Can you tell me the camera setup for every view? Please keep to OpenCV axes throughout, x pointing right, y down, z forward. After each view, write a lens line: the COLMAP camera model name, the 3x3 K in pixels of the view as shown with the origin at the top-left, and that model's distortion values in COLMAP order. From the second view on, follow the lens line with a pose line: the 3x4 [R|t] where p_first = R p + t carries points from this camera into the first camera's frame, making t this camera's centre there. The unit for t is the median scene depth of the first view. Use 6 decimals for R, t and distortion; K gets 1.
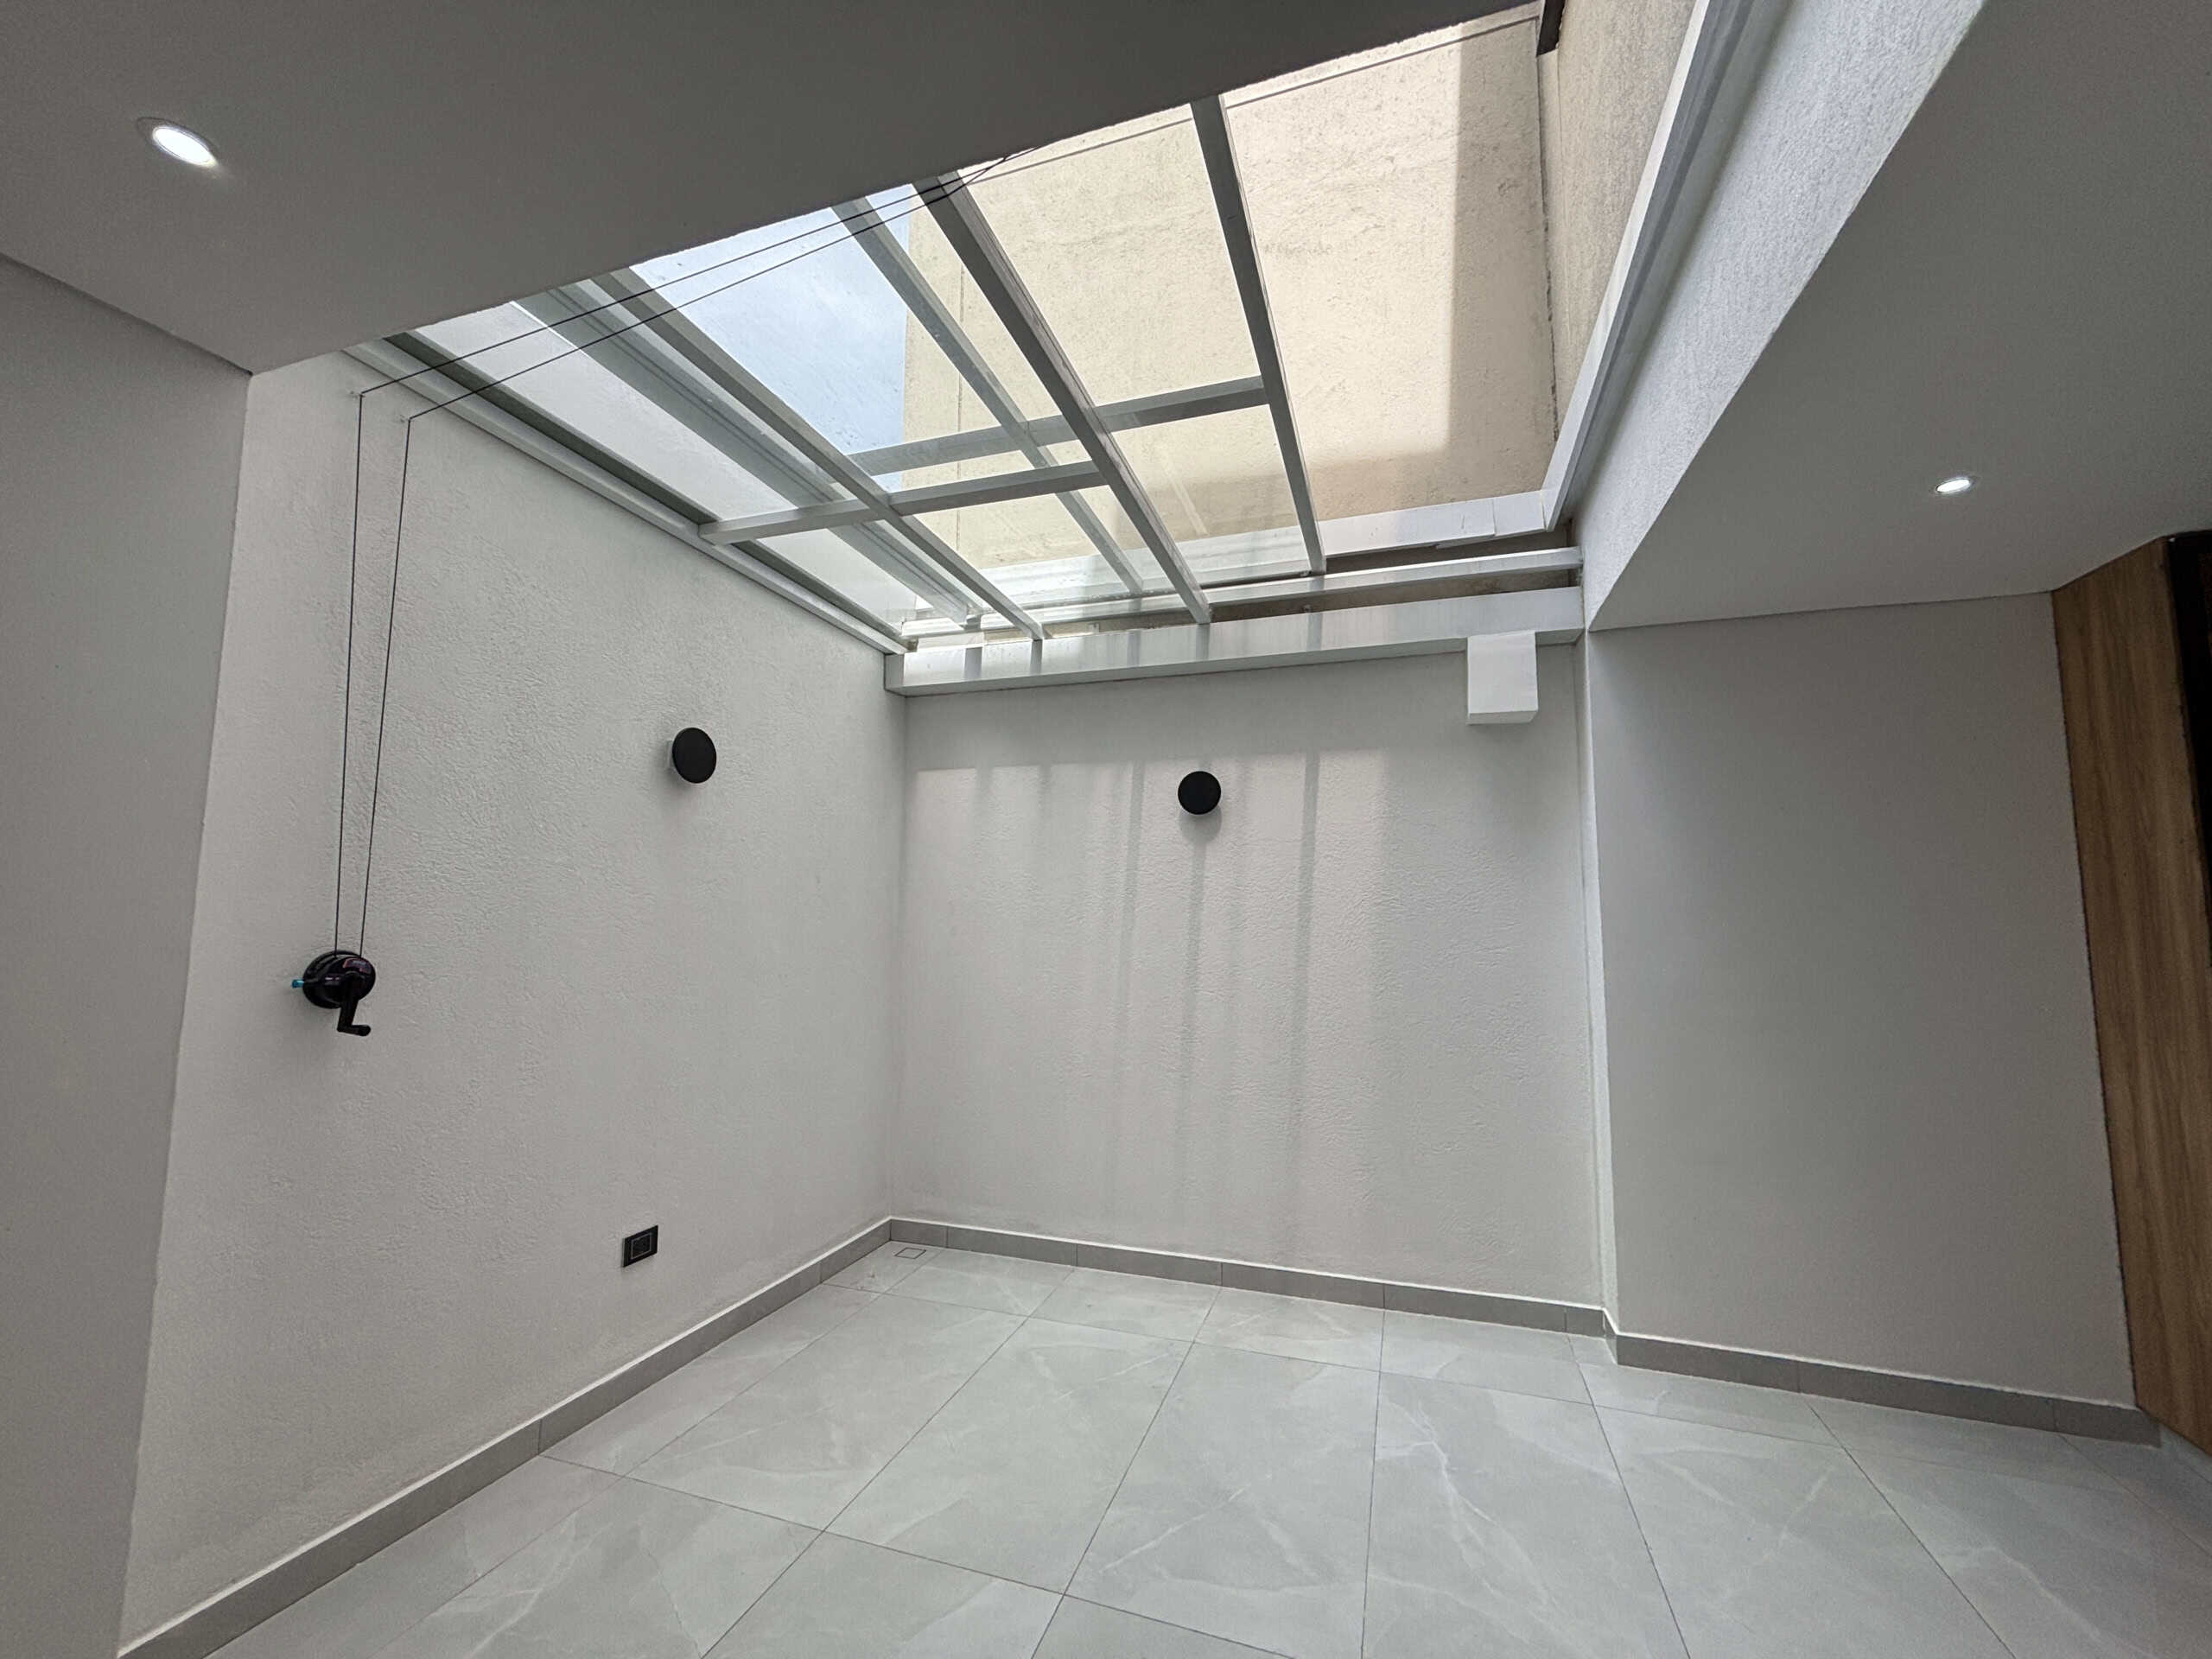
lens RADIAL K [[892.8, 0, 1105.3], [0, 892.8, 823.1], [0, 0, 1]] dist [0.001002, -0.000123]
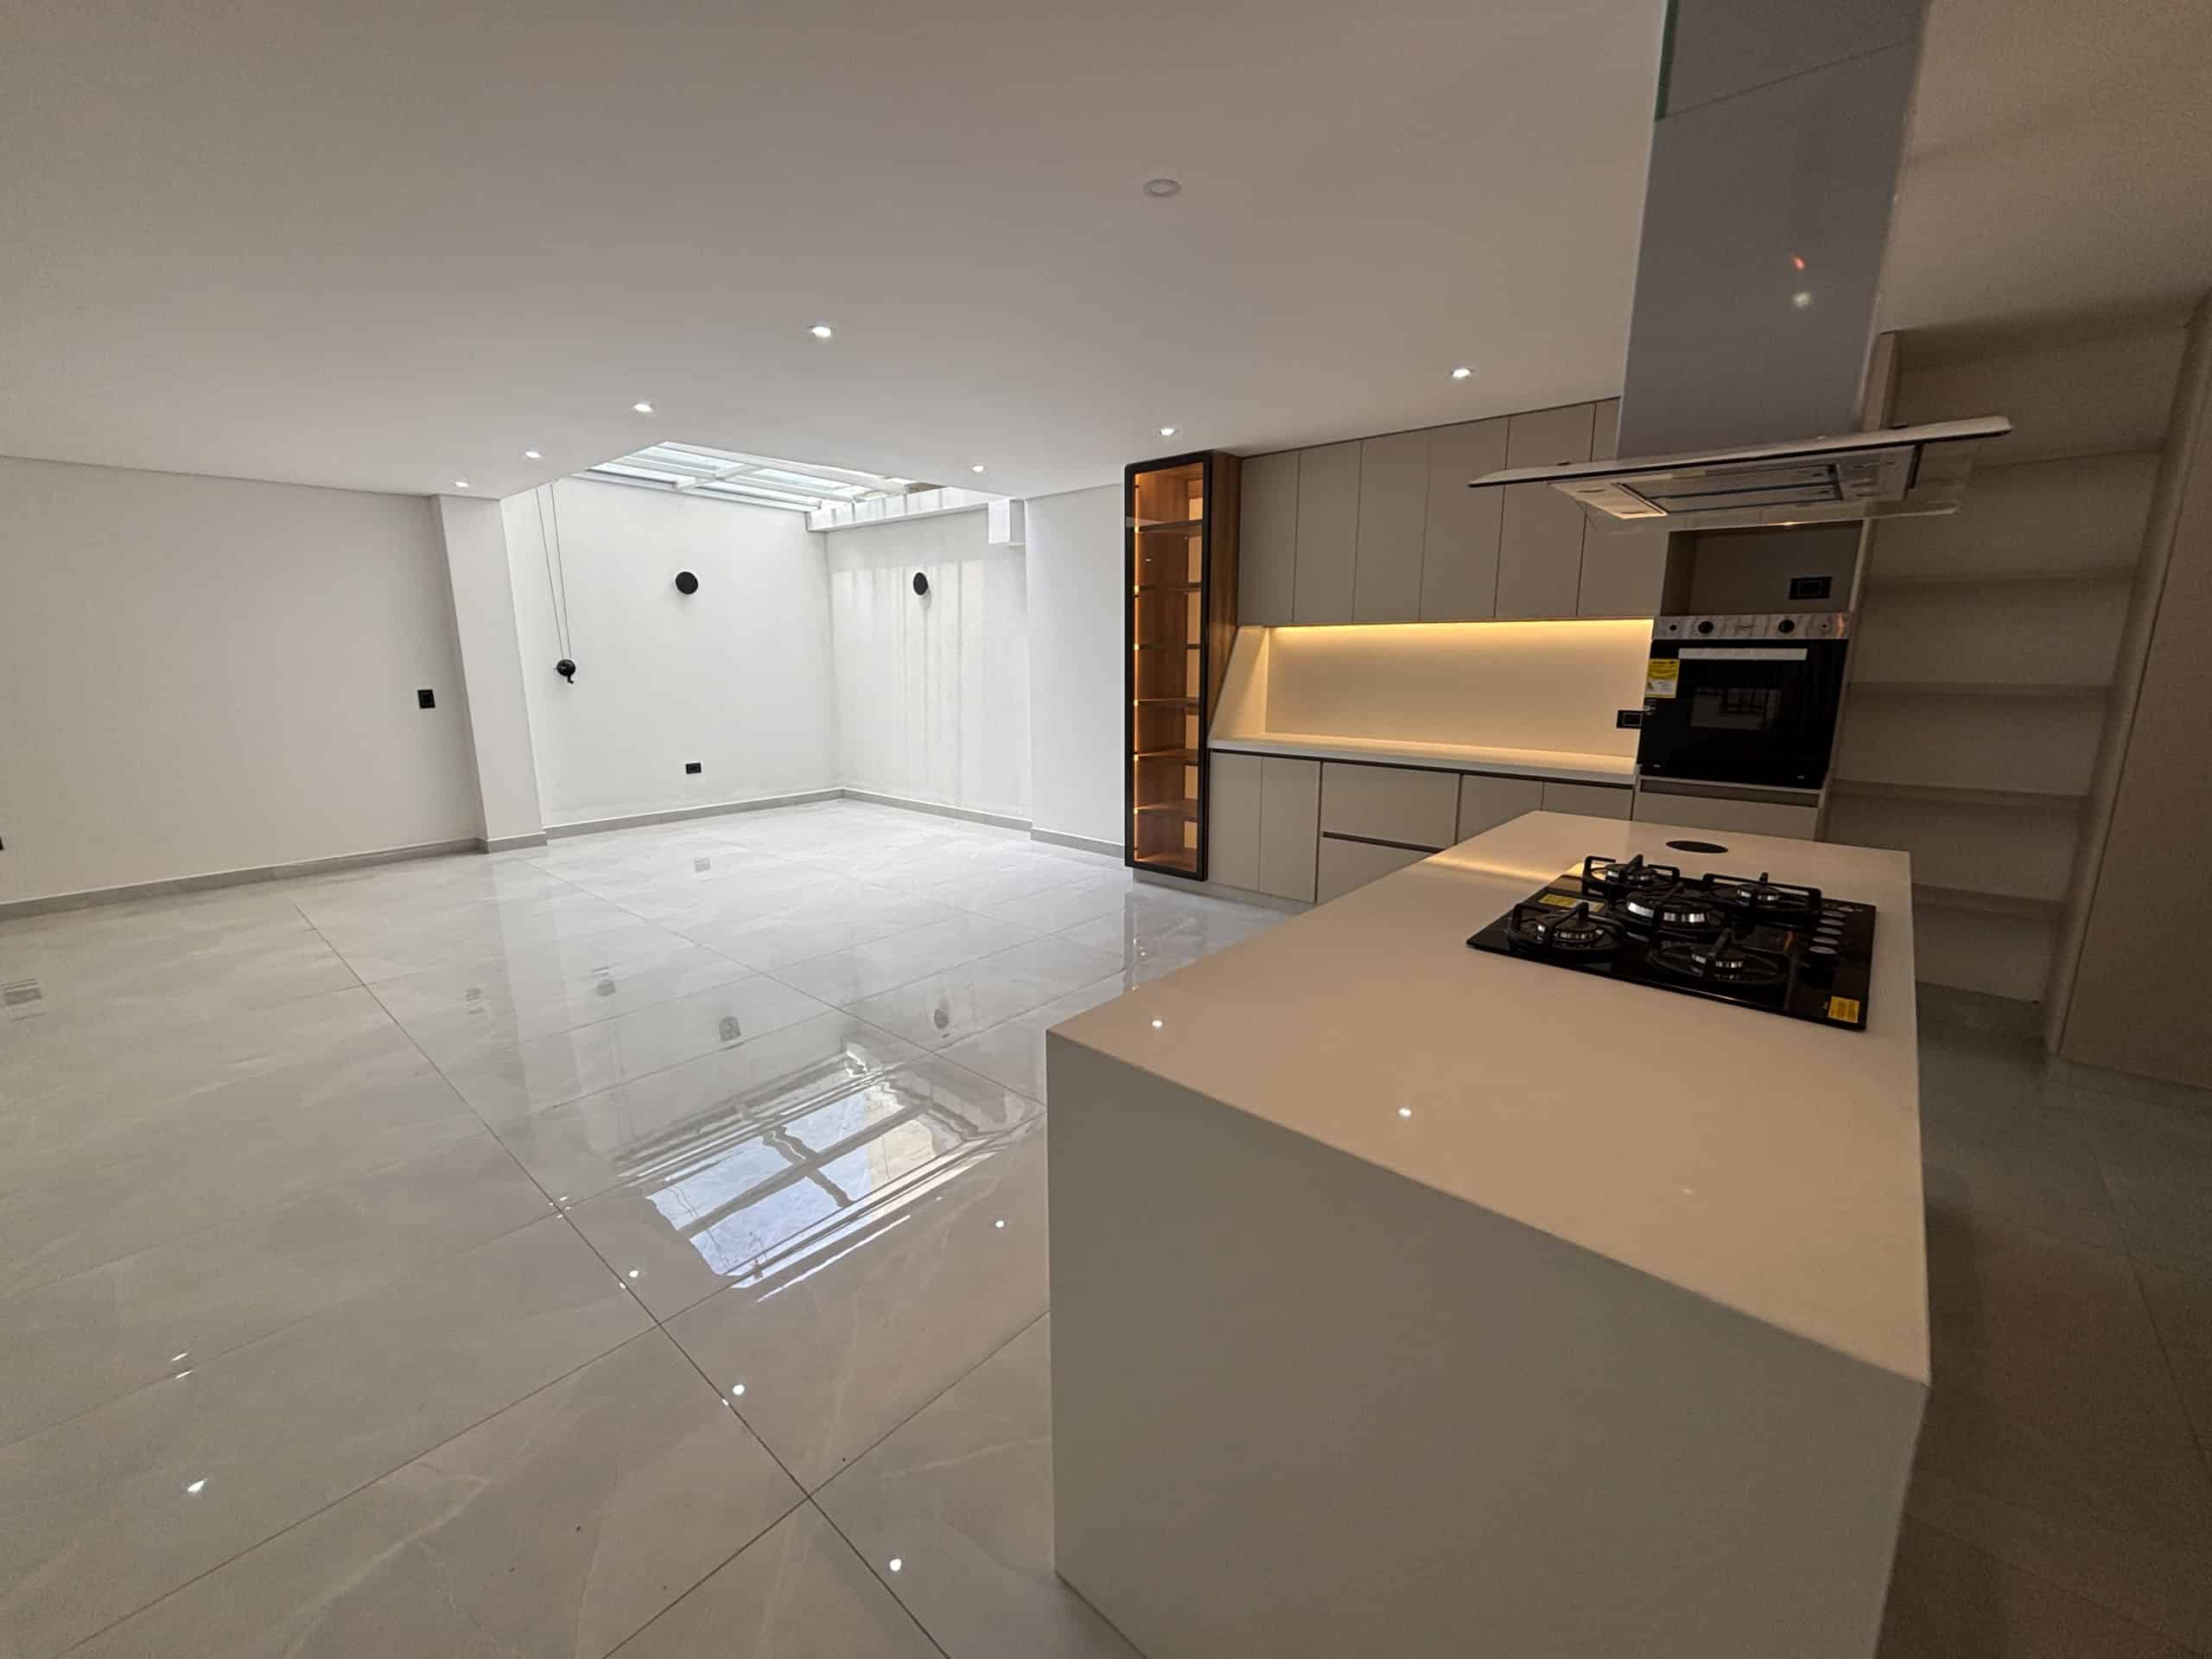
lens RADIAL K [[892.8, 0, 1105.3], [0, 892.8, 823.1], [0, 0, 1]] dist [0.001002, -0.000123]
pose [[0.924189, 0.065743, -0.376236, 1.279919], [0.048445, 0.956940, 0.286214, -0.072861], [0.378851, -0.282742, 0.881209, -0.755215]]
